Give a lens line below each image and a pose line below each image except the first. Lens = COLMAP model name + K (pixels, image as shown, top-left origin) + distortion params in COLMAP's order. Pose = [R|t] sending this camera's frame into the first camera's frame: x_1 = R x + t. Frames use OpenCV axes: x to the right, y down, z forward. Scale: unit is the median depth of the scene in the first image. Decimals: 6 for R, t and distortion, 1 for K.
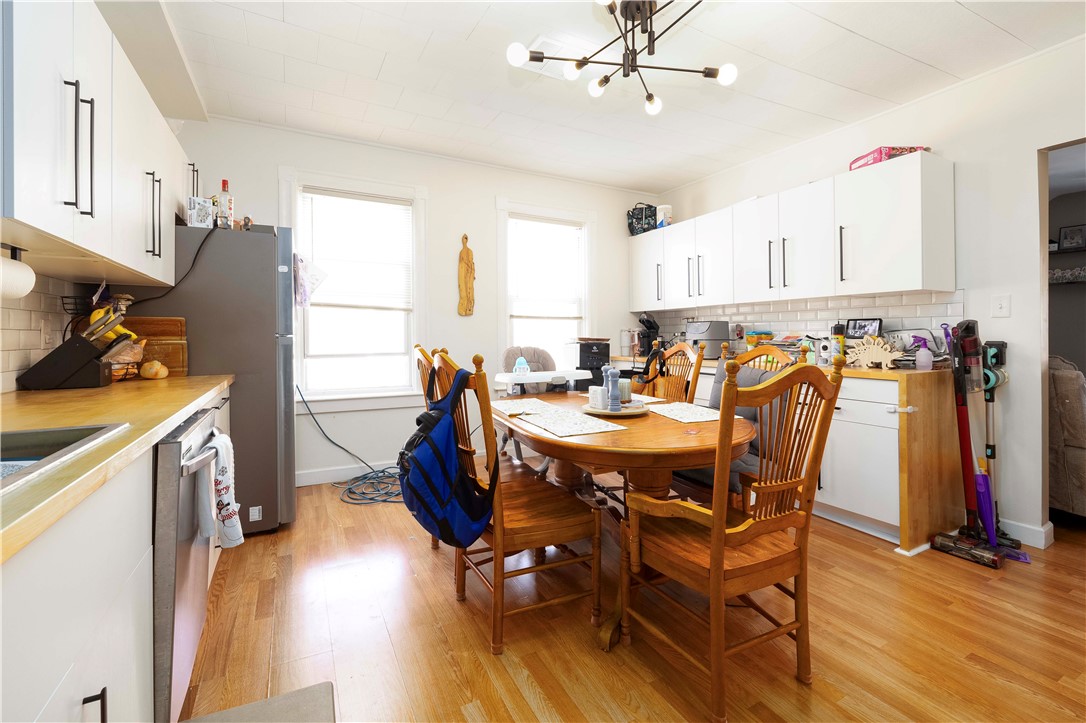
lens RADIAL K [[468.3, 0, 544.4], [0, 468.3, 332.5], [0, 0, 1]] dist [-0.001441, -0.000121]
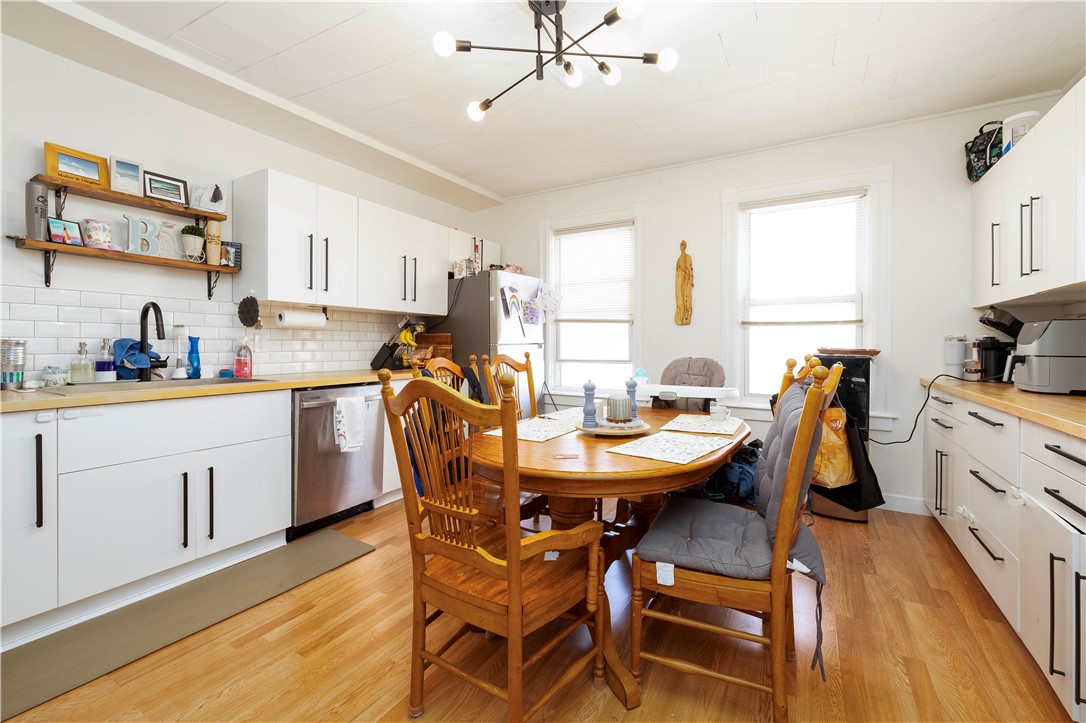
lens RADIAL K [[459.9, 0, 538.6], [0, 459.9, 341.0], [0, 0, 1]] dist [0.000256, 0.000073]
pose [[0.512134, -0.000687, -0.858905, 0.508328], [0.001435, 0.999999, 0.000056, -0.002605], [0.858904, -0.001261, 0.512134, 0.262872]]
